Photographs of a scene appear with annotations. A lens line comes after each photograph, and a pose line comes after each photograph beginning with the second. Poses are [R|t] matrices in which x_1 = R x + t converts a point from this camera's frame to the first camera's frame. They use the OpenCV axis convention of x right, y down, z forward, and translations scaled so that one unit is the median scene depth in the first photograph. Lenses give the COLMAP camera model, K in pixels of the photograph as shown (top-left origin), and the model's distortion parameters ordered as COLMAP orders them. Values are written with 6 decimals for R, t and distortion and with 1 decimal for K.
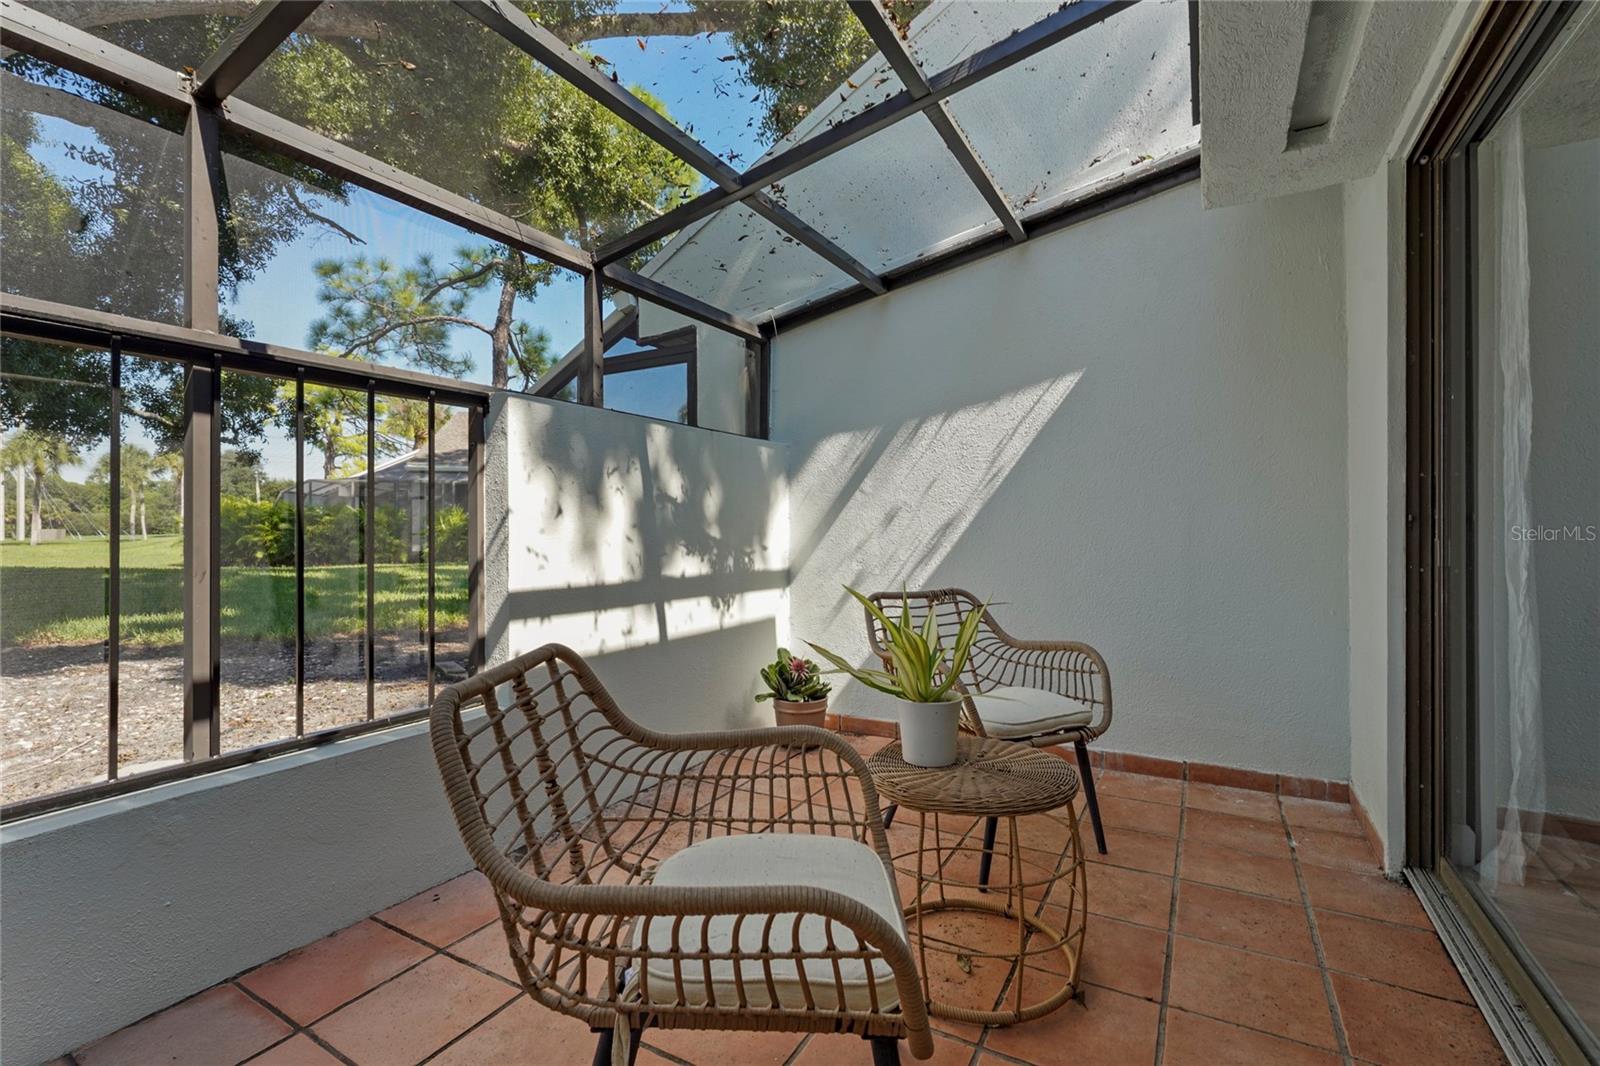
lens RADIAL K [[707.4, 0, 798.9], [0, 707.4, 525.3], [0, 0, 1]] dist [0.001923, 0.000325]
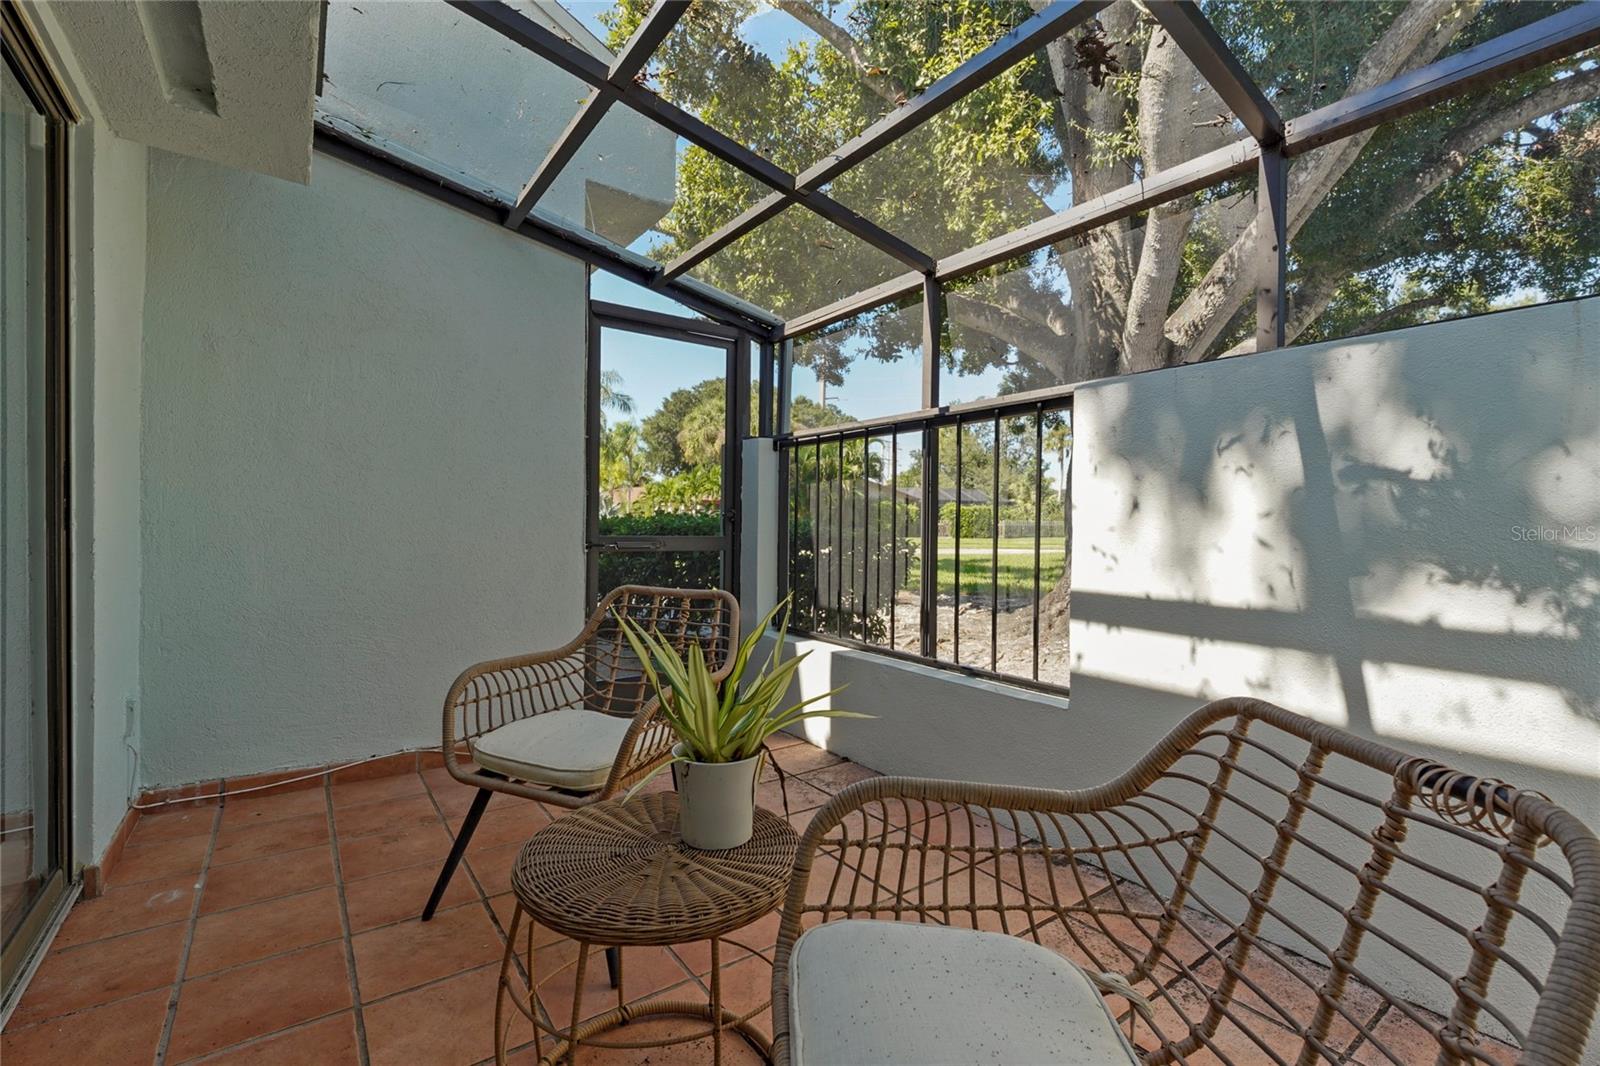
lens RADIAL K [[707.4, 0, 797.3], [0, 707.4, 526.2], [0, 0, 1]] dist [0.001923, 0.000325]
pose [[-0.408841, 0.005819, -0.912587, 0.468006], [-0.002217, 0.999970, 0.007370, -0.000556], [0.912603, 0.005036, -0.408816, 0.769986]]
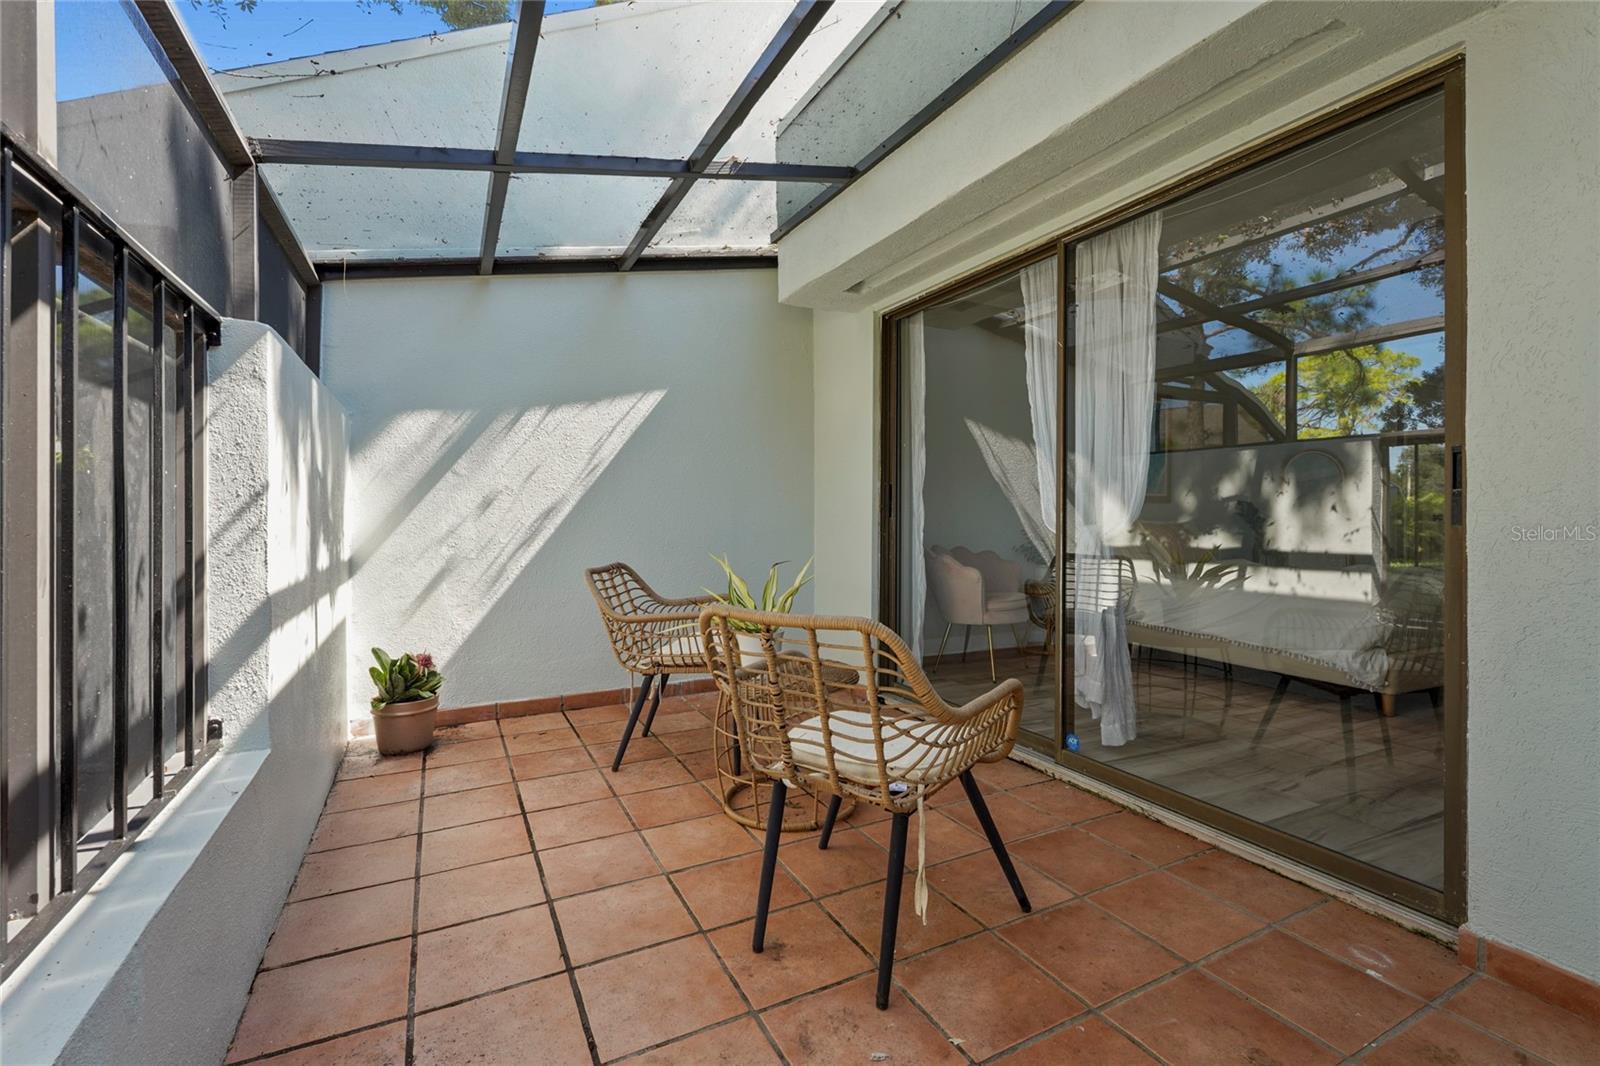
lens RADIAL K [[707.4, 0, 799.4], [0, 707.4, 526.3], [0, 0, 1]] dist [0.001923, 0.000325]
pose [[0.541625, -0.012290, 0.840530, -0.549575], [-0.004975, 0.999829, 0.017825, 0.005654], [-0.840606, -0.013836, 0.541471, 0.097912]]
